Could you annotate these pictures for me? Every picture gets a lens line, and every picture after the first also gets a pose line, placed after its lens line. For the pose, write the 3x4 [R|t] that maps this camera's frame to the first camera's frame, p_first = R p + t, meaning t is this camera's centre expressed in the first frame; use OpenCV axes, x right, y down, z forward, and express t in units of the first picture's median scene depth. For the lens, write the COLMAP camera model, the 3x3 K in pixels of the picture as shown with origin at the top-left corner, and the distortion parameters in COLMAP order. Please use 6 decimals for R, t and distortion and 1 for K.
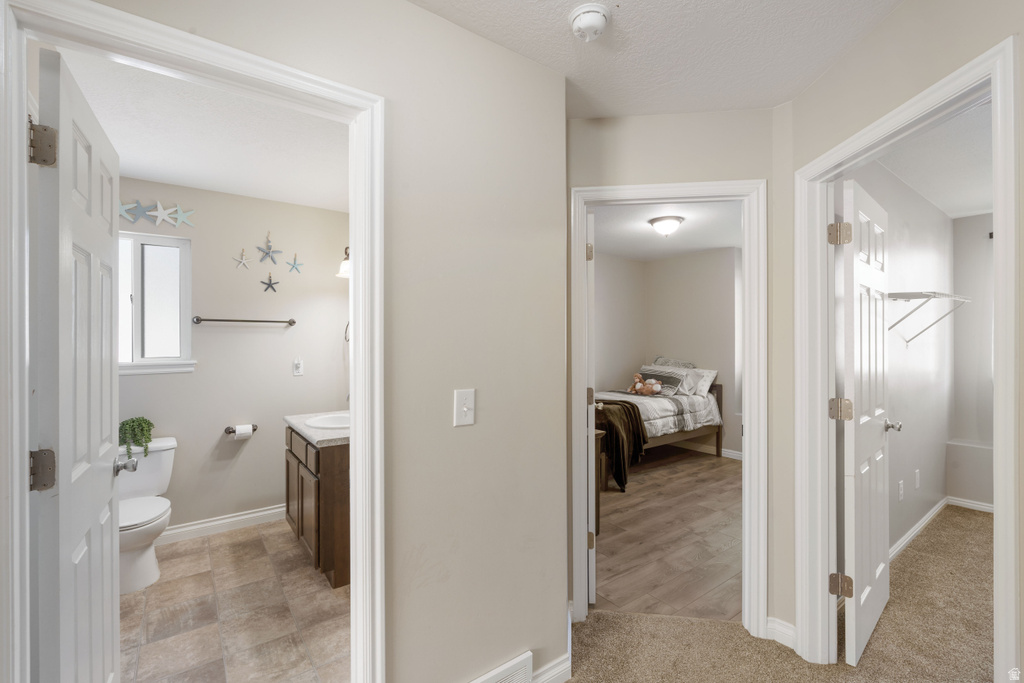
lens RADIAL K [[457.7, 0, 518.5], [0, 457.7, 335.9], [0, 0, 1]] dist [-0.005381, 0.000441]
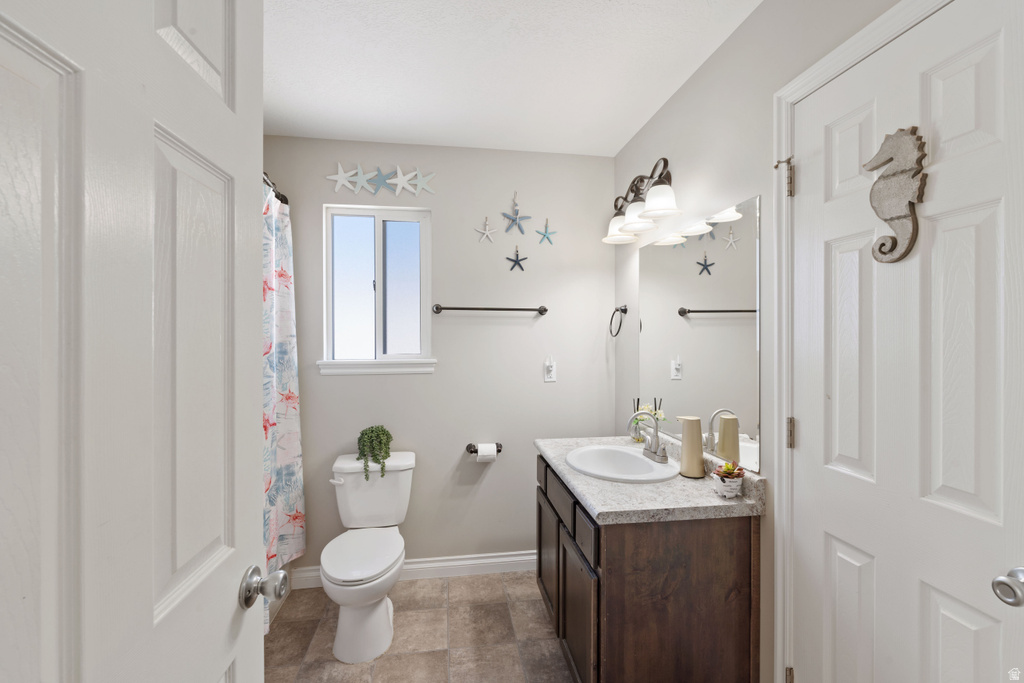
lens RADIAL K [[457.7, 0, 510.8], [0, 457.7, 332.2], [0, 0, 1]] dist [-0.005381, 0.000441]
pose [[0.880604, -0.000258, -0.473854, -0.217765], [-0.000665, 0.999998, -0.001781, 0.008209], [0.473853, 0.001884, 0.880602, 0.368645]]
